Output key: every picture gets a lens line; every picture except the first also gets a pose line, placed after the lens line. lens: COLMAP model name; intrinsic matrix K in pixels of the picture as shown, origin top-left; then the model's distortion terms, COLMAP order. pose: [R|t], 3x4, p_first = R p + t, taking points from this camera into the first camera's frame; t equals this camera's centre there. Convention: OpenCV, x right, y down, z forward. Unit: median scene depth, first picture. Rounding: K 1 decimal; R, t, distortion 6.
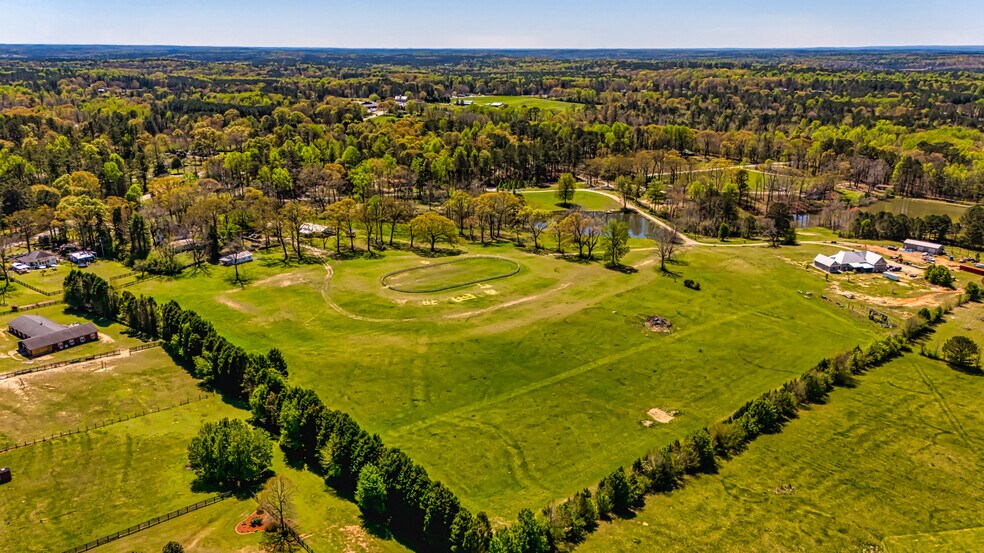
lens RADIAL K [[750.1, 0, 494.4], [0, 750.1, 276.0], [0, 0, 1]] dist [0.065531, -0.055348]
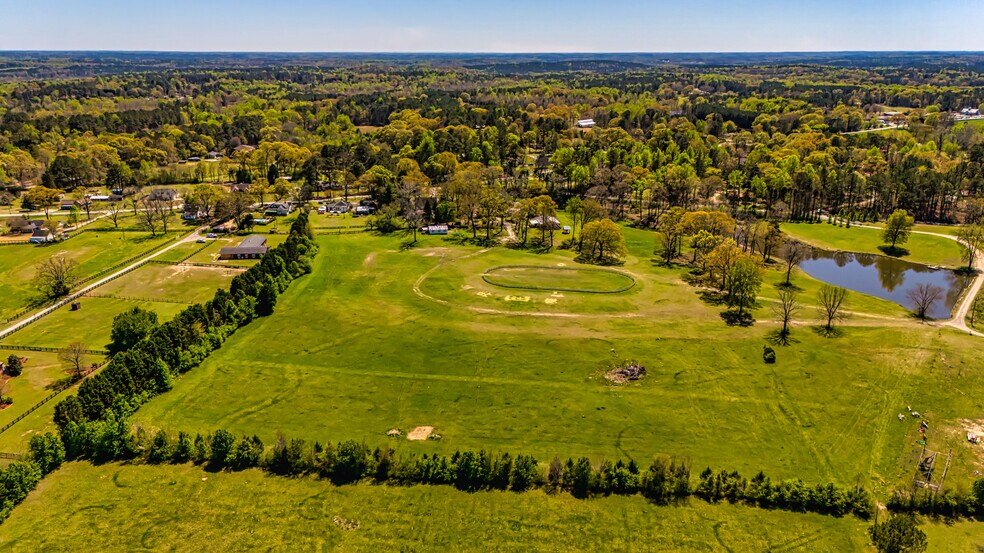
lens RADIAL K [[750.1, 0, 494.4], [0, 750.1, 276.0], [0, 0, 1]] dist [0.065531, -0.055348]
pose [[0.678122, 0.206268, -0.705410, 0.616515], [-0.211371, 0.973993, 0.081609, -0.073130], [0.703898, 0.093762, 0.704085, 0.247575]]
